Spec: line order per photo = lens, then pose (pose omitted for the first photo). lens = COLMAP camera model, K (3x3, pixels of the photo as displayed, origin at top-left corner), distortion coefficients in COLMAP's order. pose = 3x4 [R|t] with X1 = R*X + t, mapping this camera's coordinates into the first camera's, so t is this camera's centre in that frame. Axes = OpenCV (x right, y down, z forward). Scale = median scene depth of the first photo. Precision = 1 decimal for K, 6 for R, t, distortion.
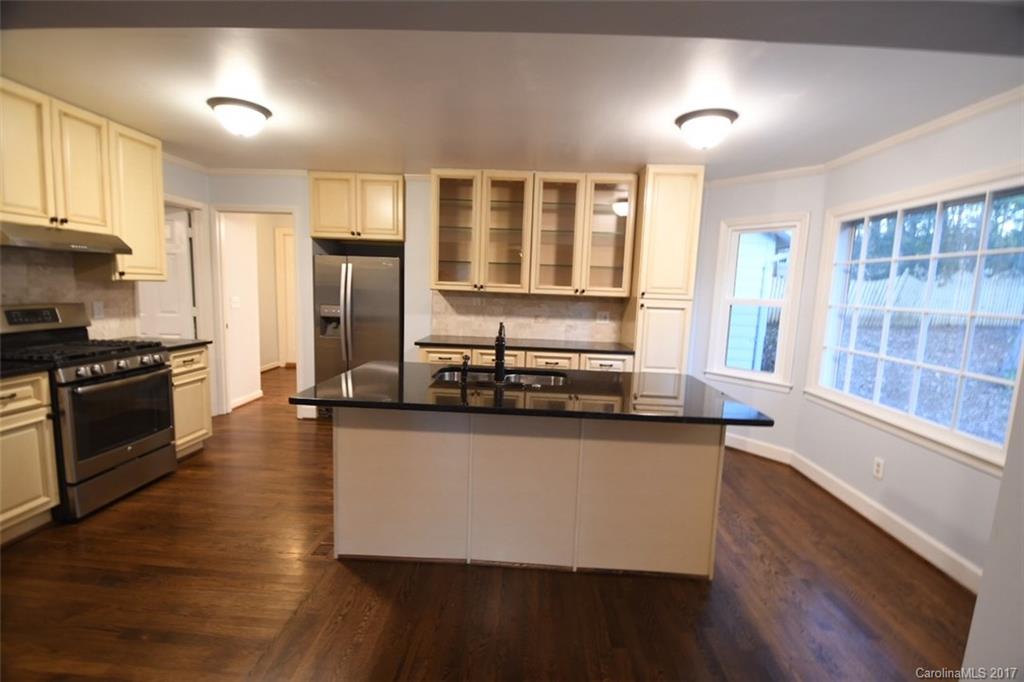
lens RADIAL K [[448.6, 0, 517.1], [0, 448.6, 344.5], [0, 0, 1]] dist [0.015914, -0.023049]
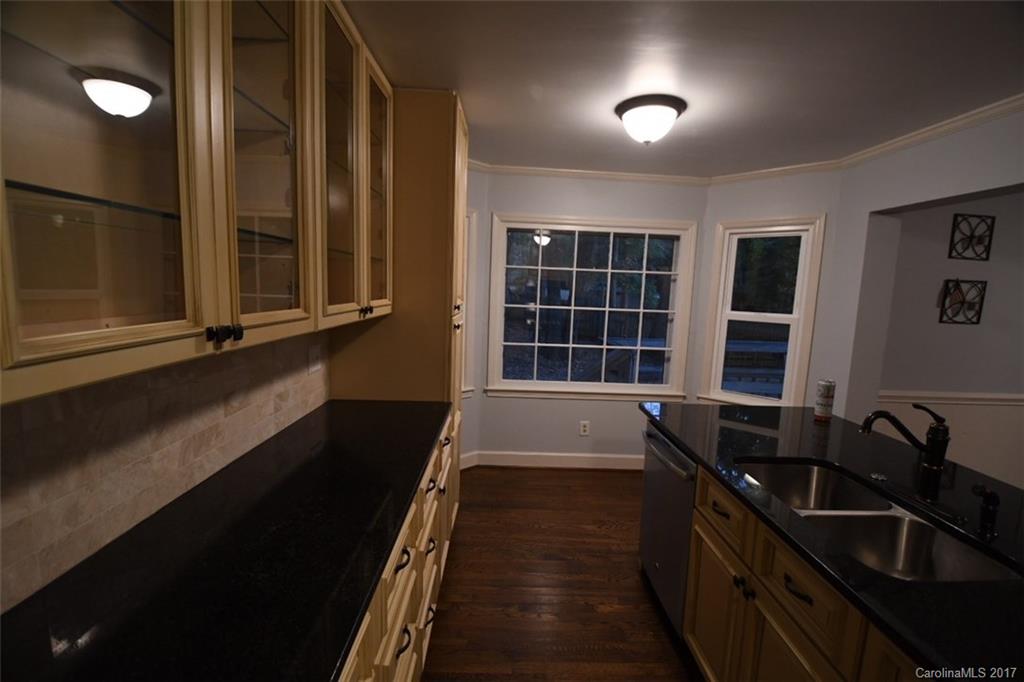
lens RADIAL K [[447.0, 0, 516.4], [0, 447.0, 340.5], [0, 0, 1]] dist [0.014979, -0.022603]
pose [[-0.059741, -0.159917, 0.985321, -0.318501], [0.084115, 0.982767, 0.164603, -0.154239], [-0.994664, 0.092714, -0.045260, 0.891539]]
